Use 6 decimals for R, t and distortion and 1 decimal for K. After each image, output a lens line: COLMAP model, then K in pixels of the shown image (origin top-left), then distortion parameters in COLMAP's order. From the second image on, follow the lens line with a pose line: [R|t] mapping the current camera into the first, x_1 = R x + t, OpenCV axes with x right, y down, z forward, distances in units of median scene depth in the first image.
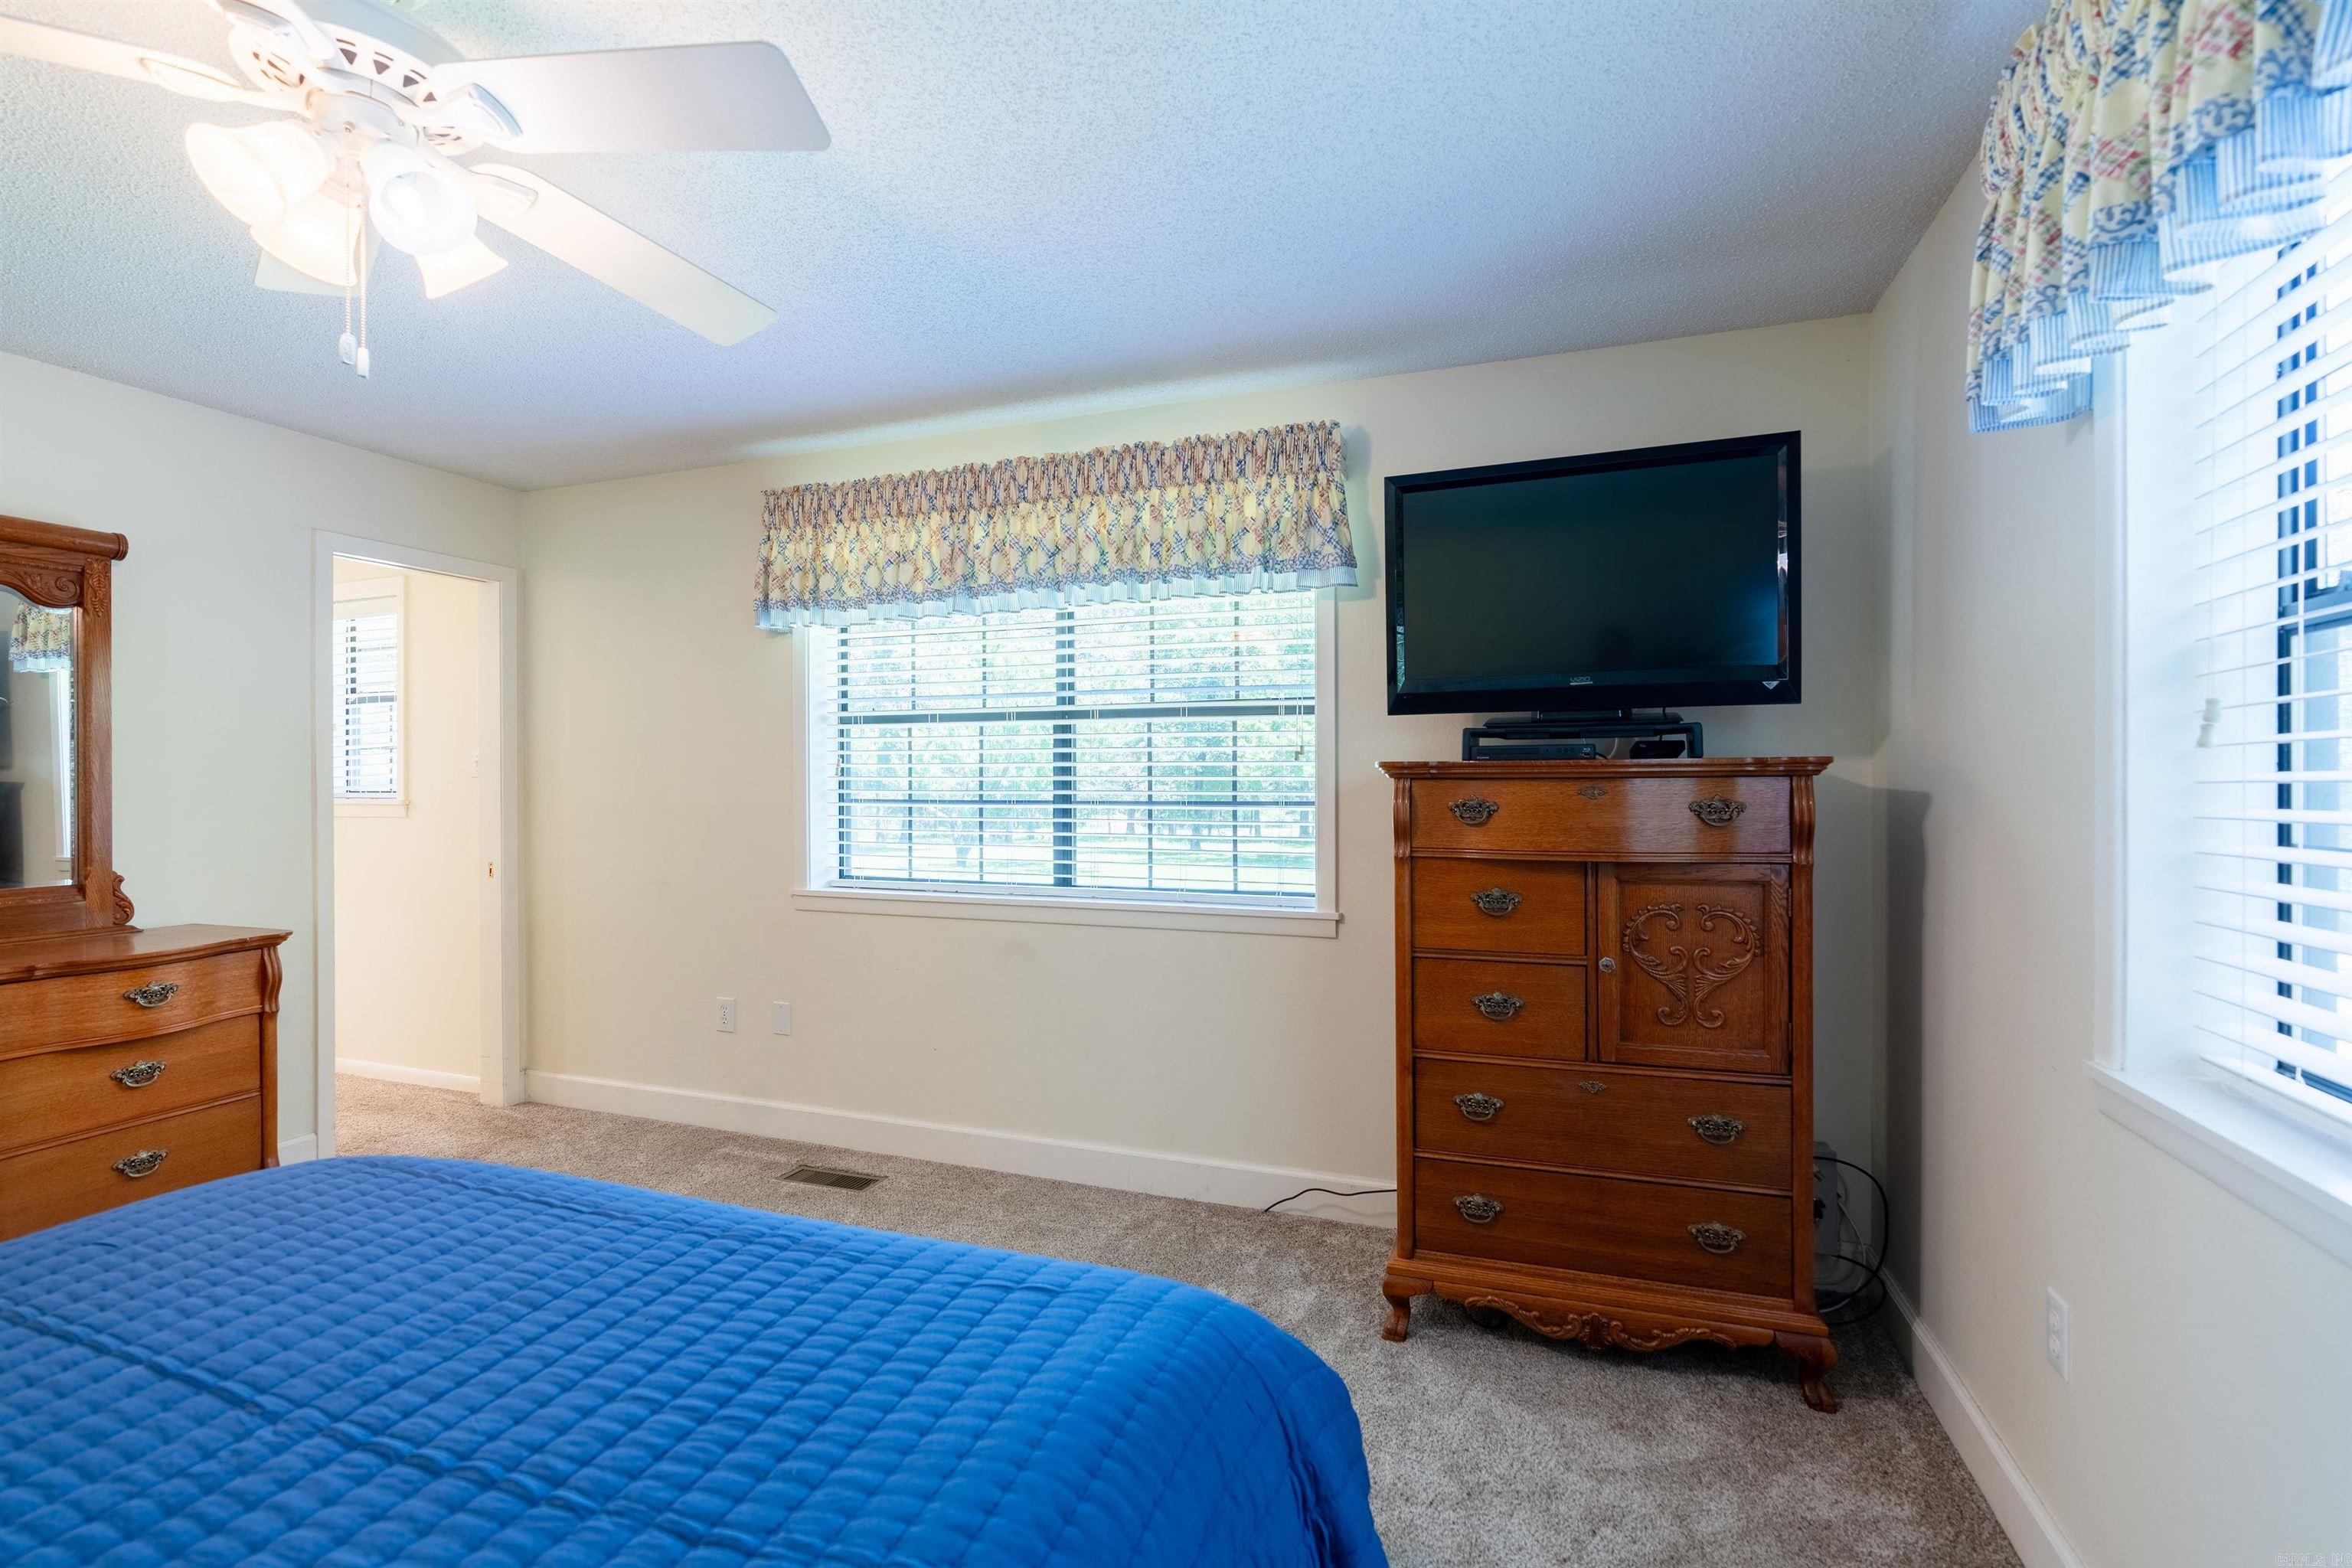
lens RADIAL K [[1060.4, 0, 1172.7], [0, 1060.4, 782.1], [0, 0, 1]] dist [-0.012818, 0.005564]
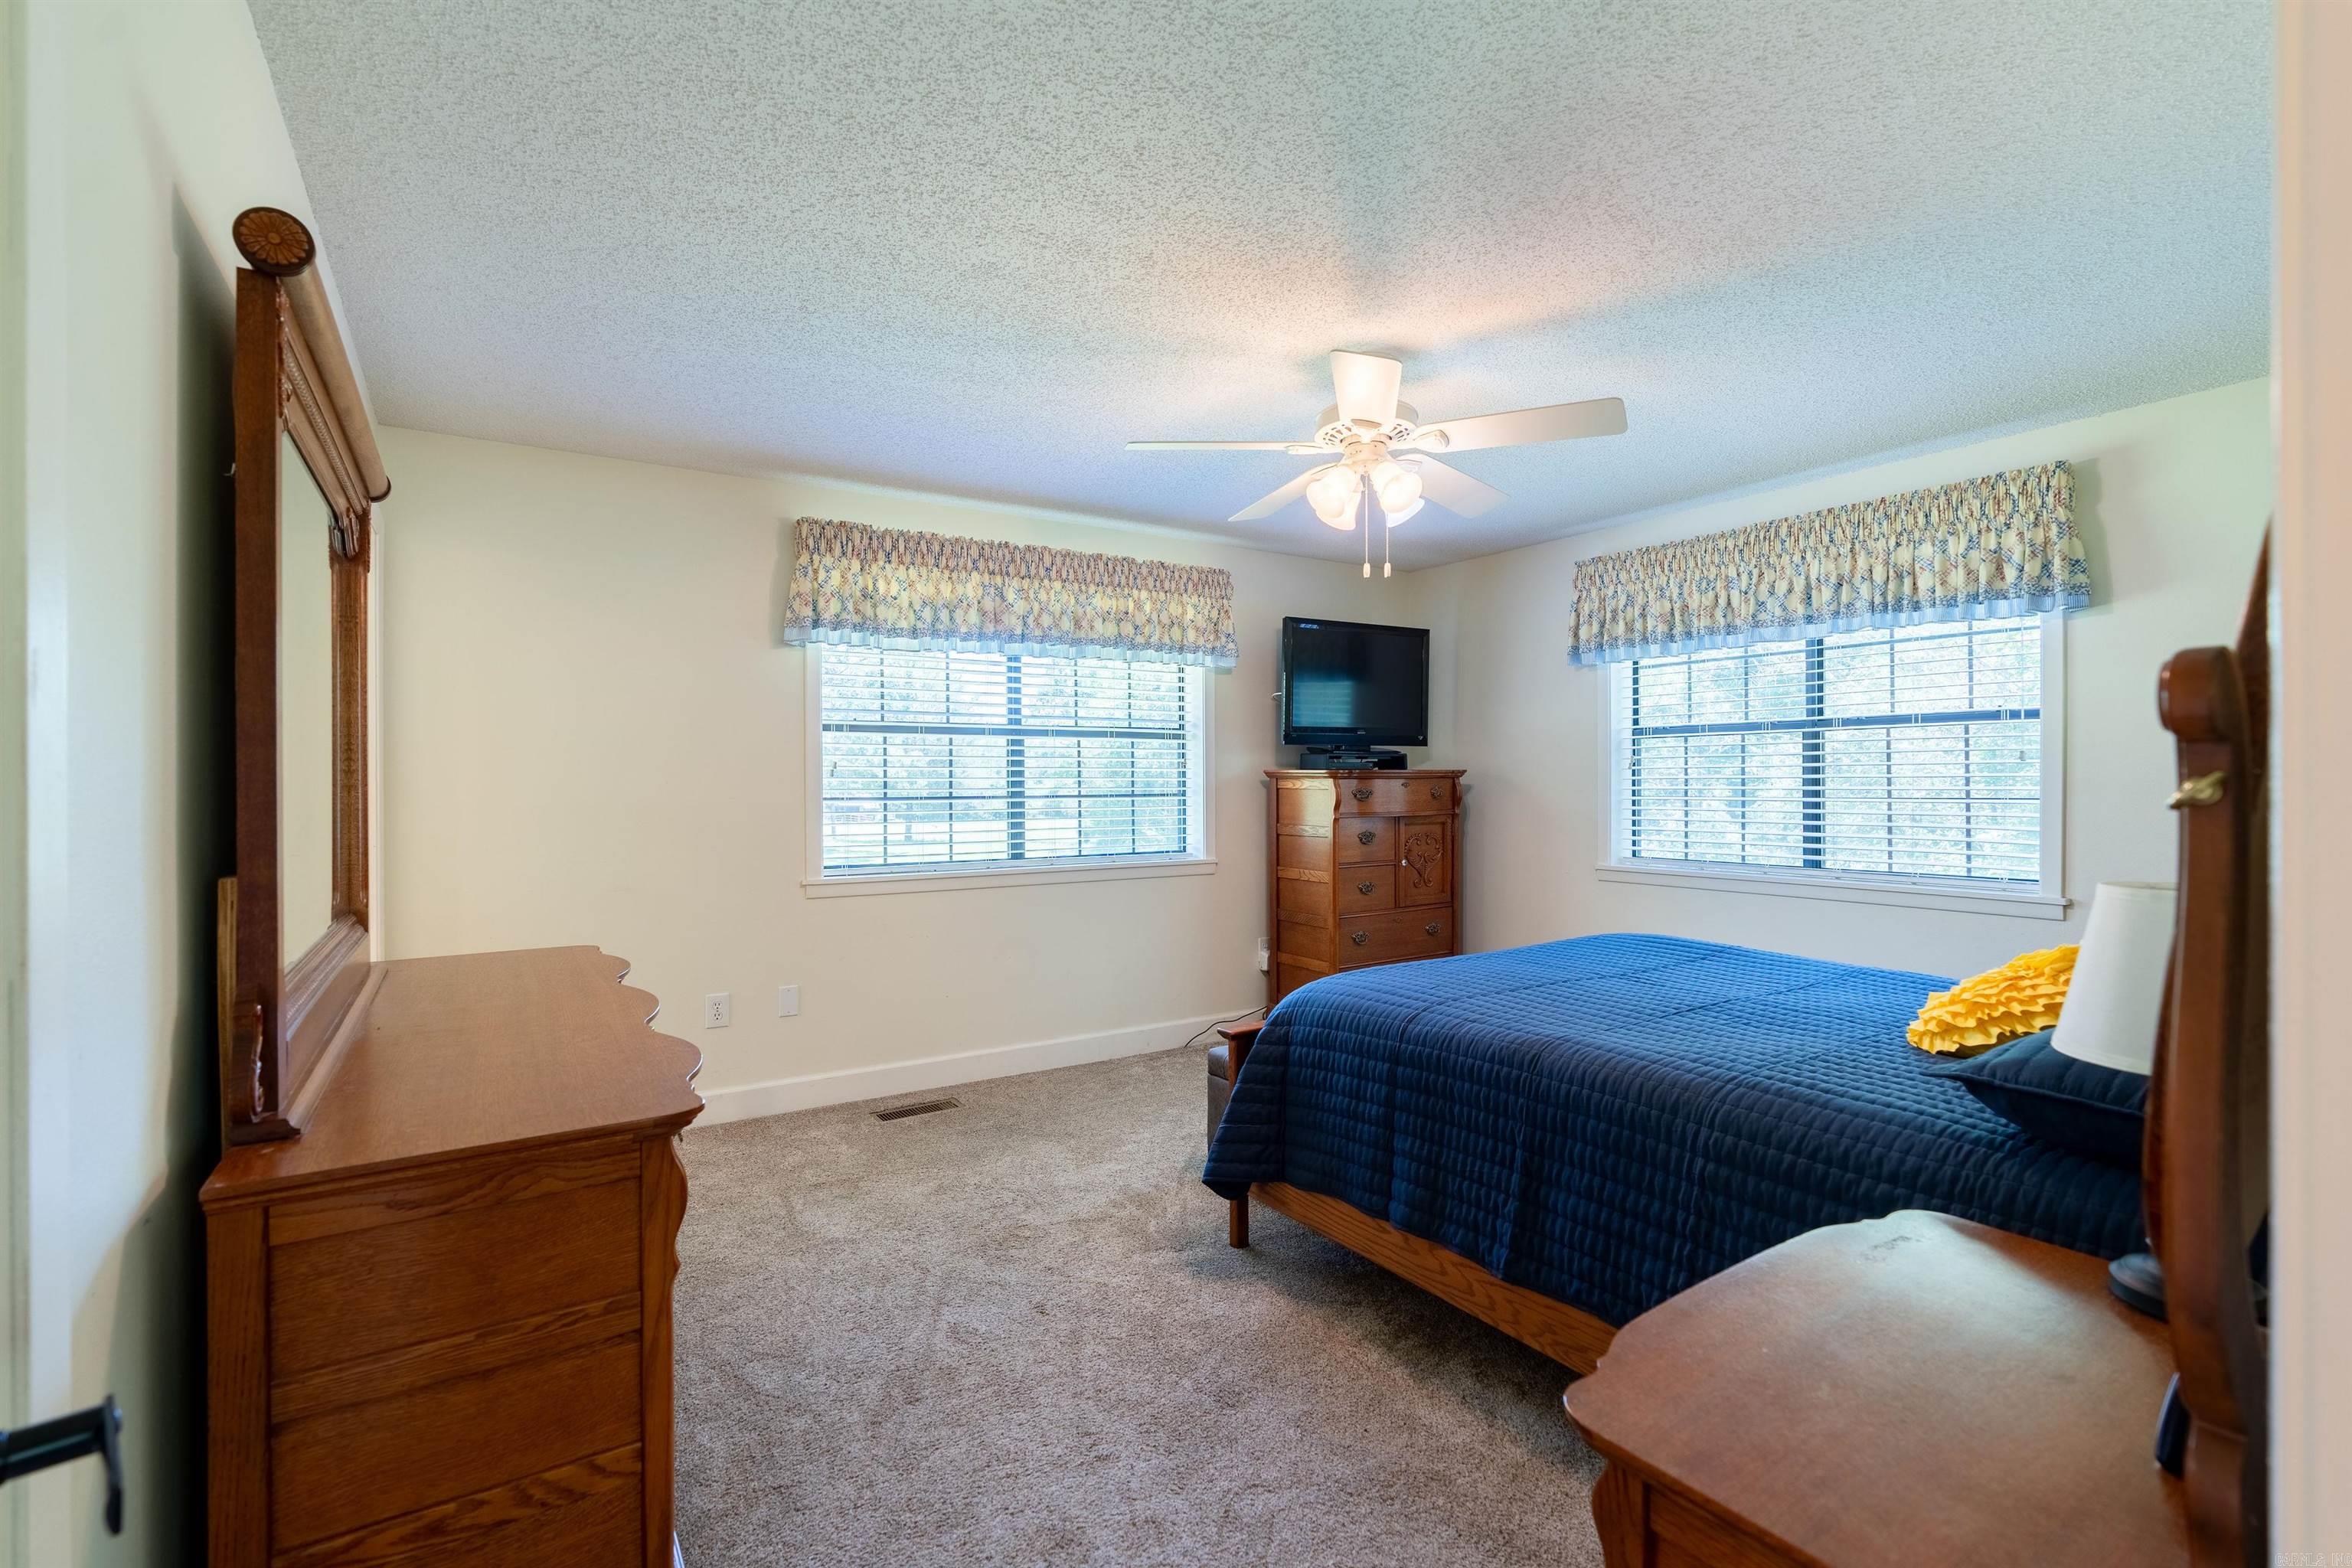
lens RADIAL K [[1060.4, 0, 1172.7], [0, 1060.4, 782.1], [0, 0, 1]] dist [-0.012818, 0.005564]
pose [[0.594107, -0.003538, 0.804379, -1.119543], [0.001411, 0.999993, 0.003356, -0.004232], [-0.804385, -0.000859, 0.594108, 0.045858]]
